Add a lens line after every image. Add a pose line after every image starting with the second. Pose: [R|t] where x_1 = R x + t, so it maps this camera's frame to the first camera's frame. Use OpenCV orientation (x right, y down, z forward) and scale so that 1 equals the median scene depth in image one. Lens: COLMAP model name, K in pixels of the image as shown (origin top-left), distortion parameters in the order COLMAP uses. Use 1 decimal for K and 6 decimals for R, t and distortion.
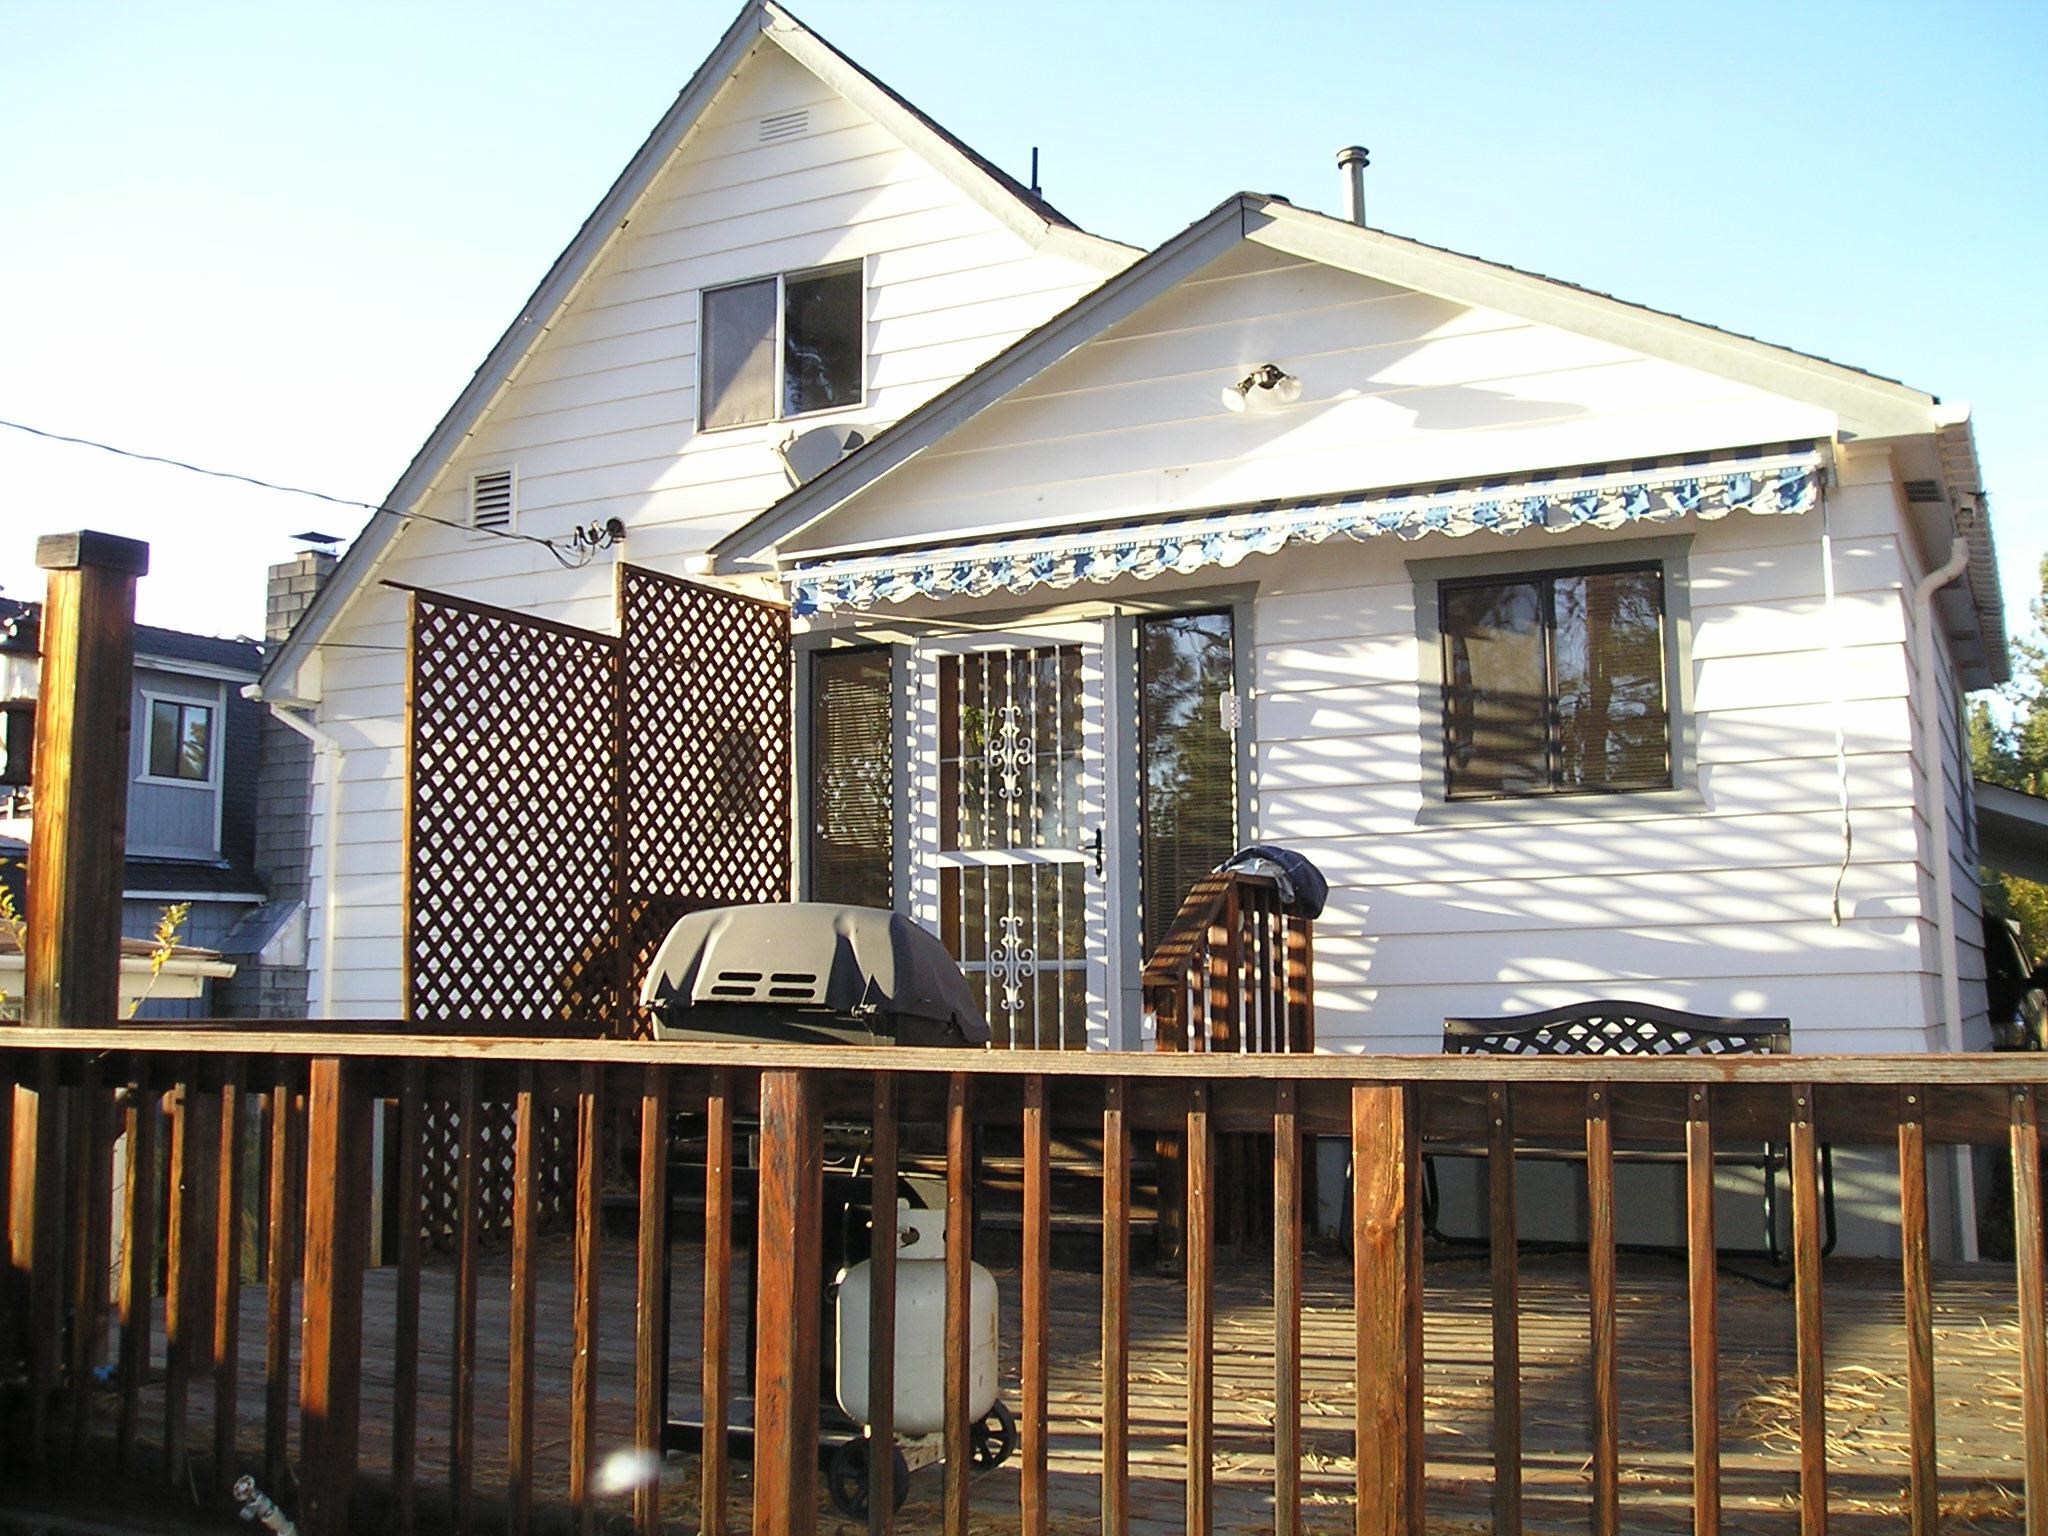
lens RADIAL K [[2106.9, 0, 1076.8], [0, 2106.9, 711.3], [0, 0, 1]] dist [-0.145693, 0.127998]
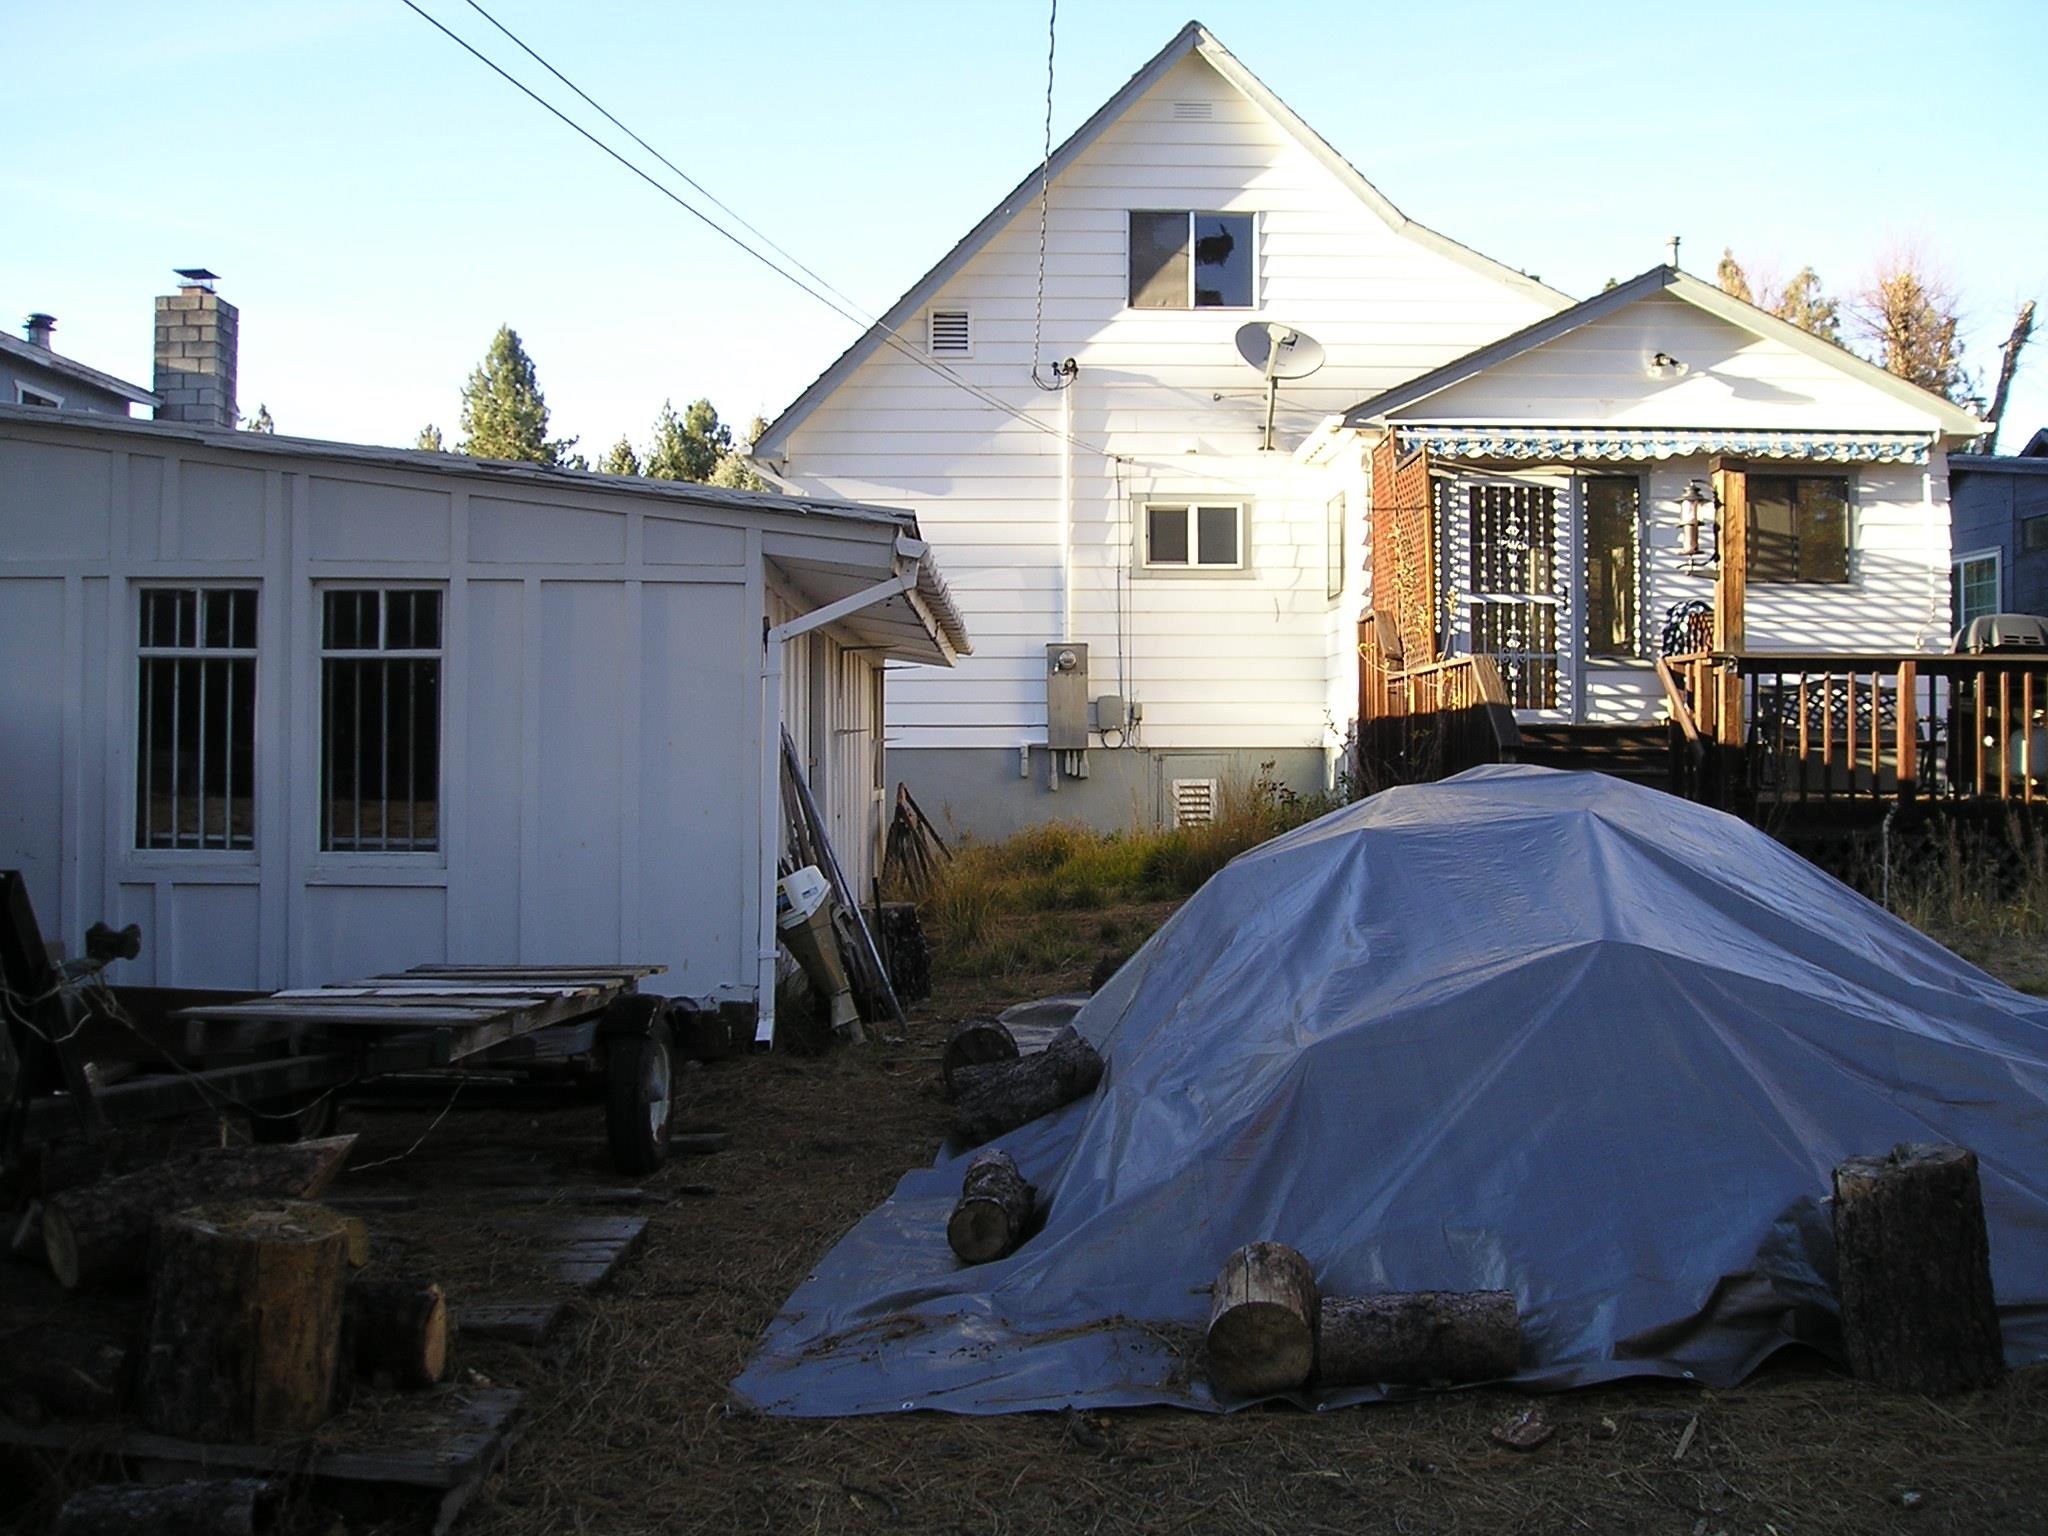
lens RADIAL K [[2106.9, 0, 1076.8], [0, 2106.9, 711.3], [0, 0, 1]] dist [-0.145693, 0.127998]
pose [[0.887450, 0.021198, 0.460416, -1.241020], [-0.072626, 0.992894, 0.094272, 0.021585], [-0.455146, -0.117100, 0.882683, -0.480662]]
